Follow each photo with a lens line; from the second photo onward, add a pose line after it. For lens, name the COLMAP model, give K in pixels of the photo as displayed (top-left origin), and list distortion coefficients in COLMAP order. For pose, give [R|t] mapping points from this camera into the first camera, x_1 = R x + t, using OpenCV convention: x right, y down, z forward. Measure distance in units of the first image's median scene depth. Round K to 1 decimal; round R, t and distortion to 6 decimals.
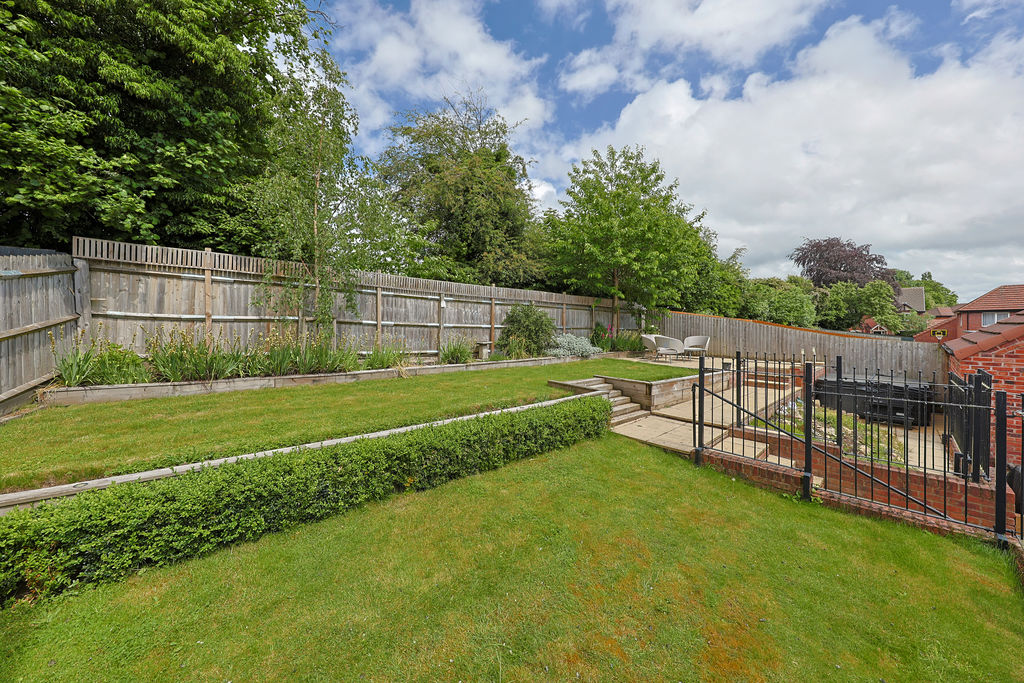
lens RADIAL K [[342.6, 0, 515.4], [0, 342.6, 326.2], [0, 0, 1]] dist [-0.000482, -0.000147]
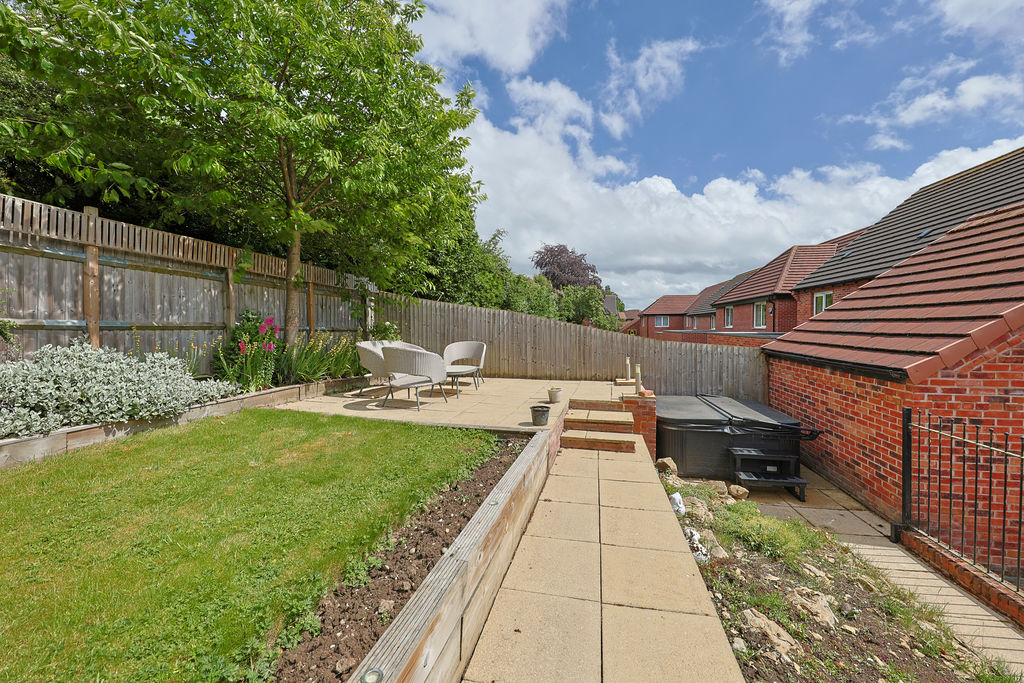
lens RADIAL K [[390.4, 0, 513.8], [0, 390.4, 331.4], [0, 0, 1]] dist [-0.001842, -0.000089]
pose [[0.793317, -0.004884, 0.608790, 0.216747], [-0.003171, 0.999921, 0.012154, 0.004534], [-0.608801, -0.011573, 0.793239, 0.462419]]
